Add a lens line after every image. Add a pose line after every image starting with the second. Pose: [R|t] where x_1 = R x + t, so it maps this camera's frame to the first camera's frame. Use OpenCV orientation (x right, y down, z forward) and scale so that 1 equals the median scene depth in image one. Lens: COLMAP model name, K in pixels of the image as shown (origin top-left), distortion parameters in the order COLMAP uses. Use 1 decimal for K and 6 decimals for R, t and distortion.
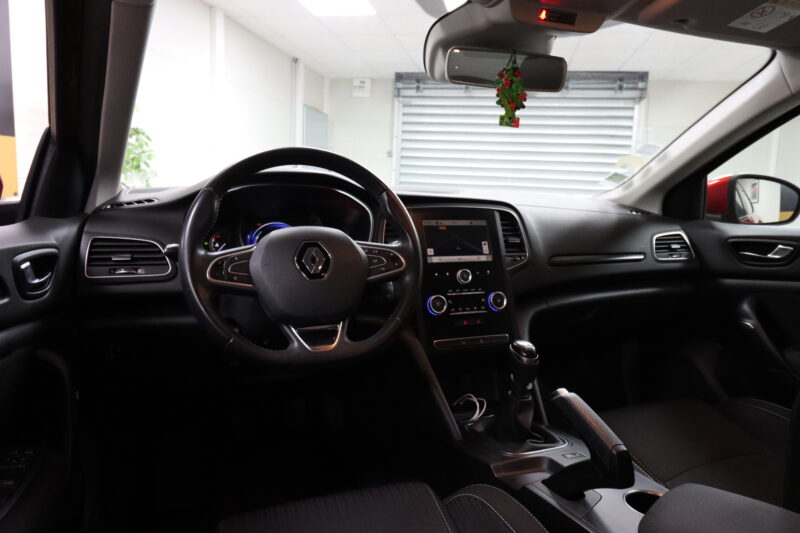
lens RADIAL K [[535.0, 0, 399.9], [0, 535.0, 260.0], [0, 0, 1]] dist [0.006268, -0.004321]
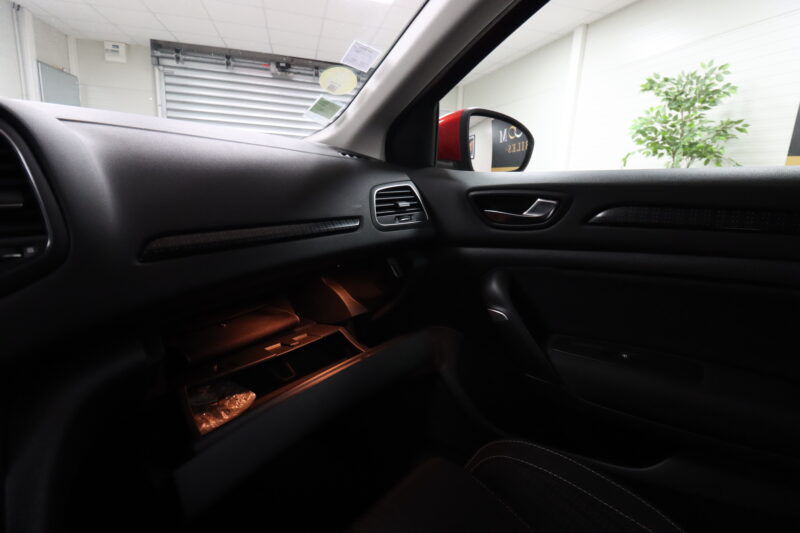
lens RADIAL K [[384.7, 0, 398.5], [0, 384.7, 246.5], [0, 0, 1]] dist [-0.000397, -0.001371]
pose [[0.894589, -0.079044, 0.439843, 0.292881], [0.044535, 0.995102, 0.088251, -0.015937], [-0.444664, -0.059360, 0.893728, 0.570914]]
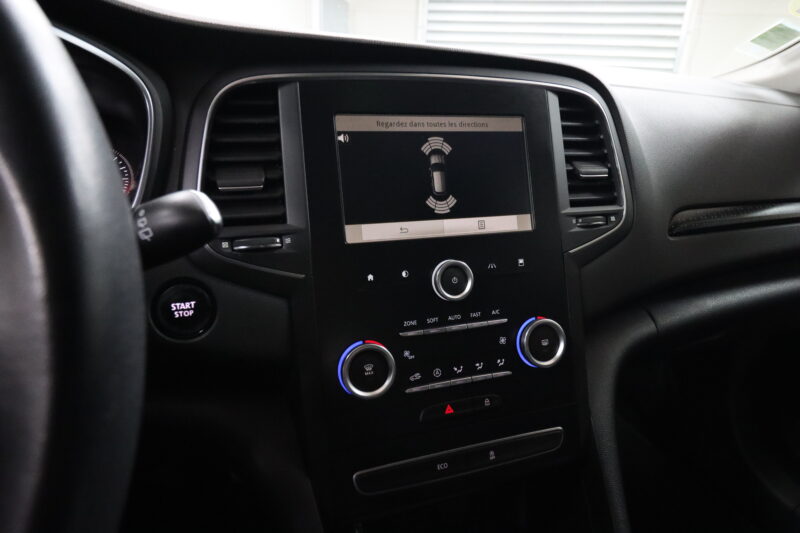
lens RADIAL K [[469.1, 0, 400.0], [0, 469.1, 266.5], [0, 0, 1]] dist [-0.006035, -0.002332]
pose [[0.997861, 0.024473, -0.060622, 0.083166], [-0.010207, 0.974240, 0.225282, -0.038784], [0.064573, -0.224181, 0.972406, 0.558103]]
